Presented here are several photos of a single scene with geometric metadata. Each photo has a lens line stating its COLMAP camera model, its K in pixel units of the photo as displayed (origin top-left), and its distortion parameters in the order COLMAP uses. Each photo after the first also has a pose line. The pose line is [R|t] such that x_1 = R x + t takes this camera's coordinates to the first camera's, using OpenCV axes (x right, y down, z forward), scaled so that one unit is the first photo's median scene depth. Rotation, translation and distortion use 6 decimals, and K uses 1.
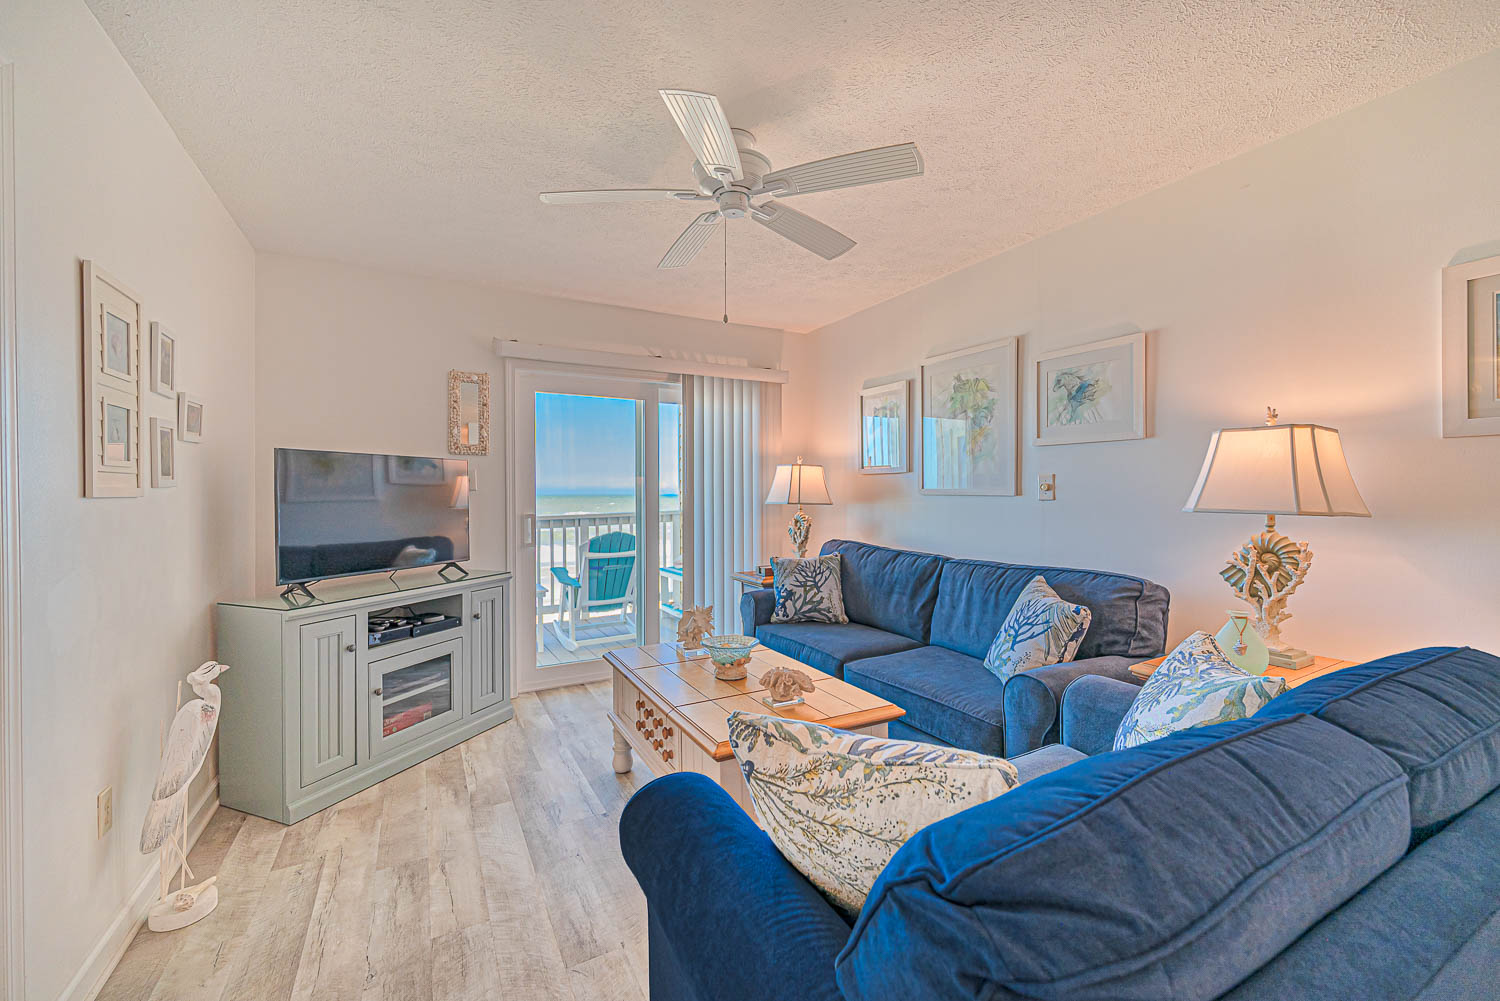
lens RADIAL K [[620.7, 0, 746.0], [0, 620.7, 469.8], [0, 0, 1]] dist [0.104601, -0.000002]
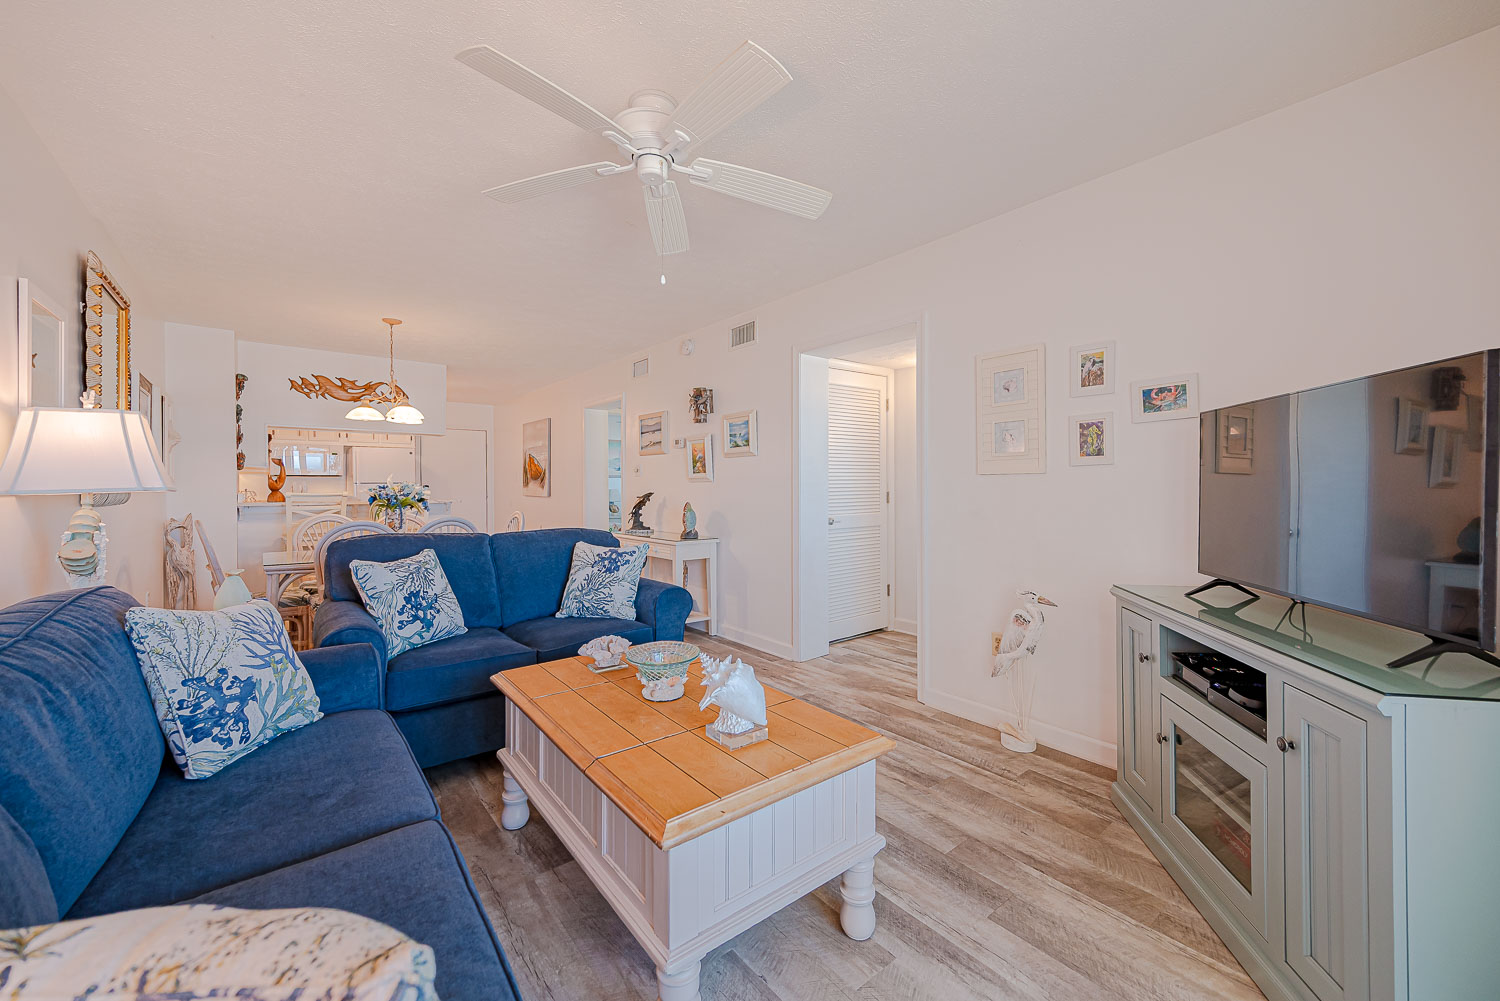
lens RADIAL K [[592.2, 0, 751.9], [0, 592.2, 491.7], [0, 0, 1]] dist [0.000327, -0.000082]
pose [[-0.985479, 0.004794, -0.169730, -0.005585], [0.010663, 0.999376, -0.033684, 0.080163], [0.169462, -0.035004, -0.984915, 1.510053]]
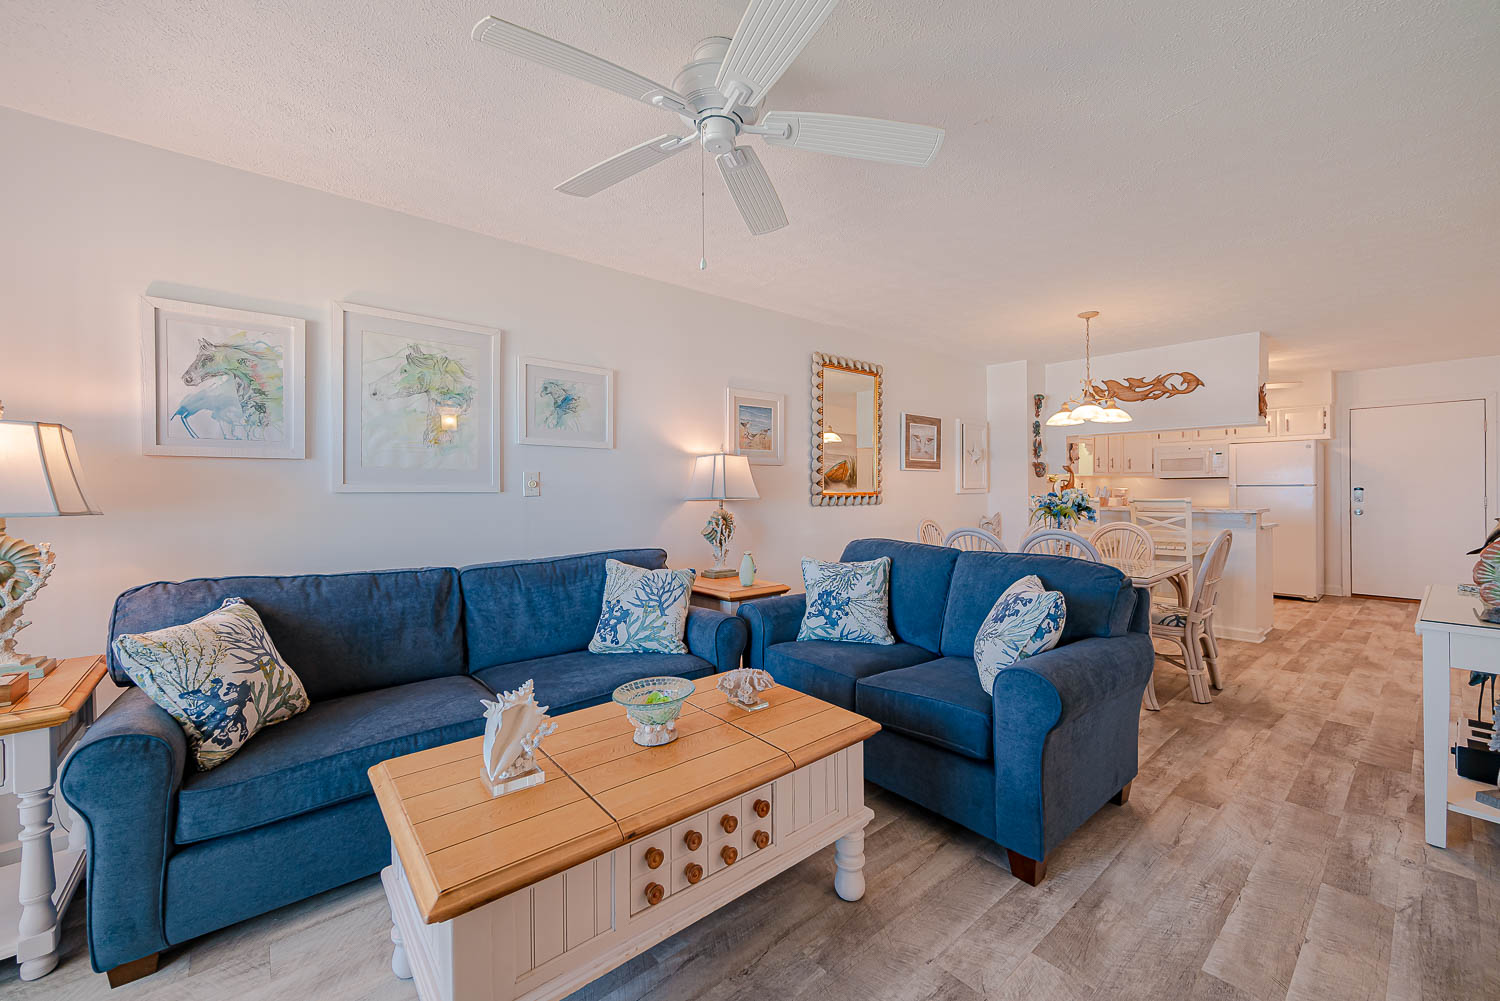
lens RADIAL K [[592.2, 0, 751.9], [0, 592.2, 491.7], [0, 0, 1]] dist [0.000327, -0.000082]
pose [[-0.190584, -0.000830, 0.981671, -0.619971], [-0.035605, 0.999348, -0.006067, 0.036668], [-0.981025, -0.036109, -0.190489, 0.875207]]
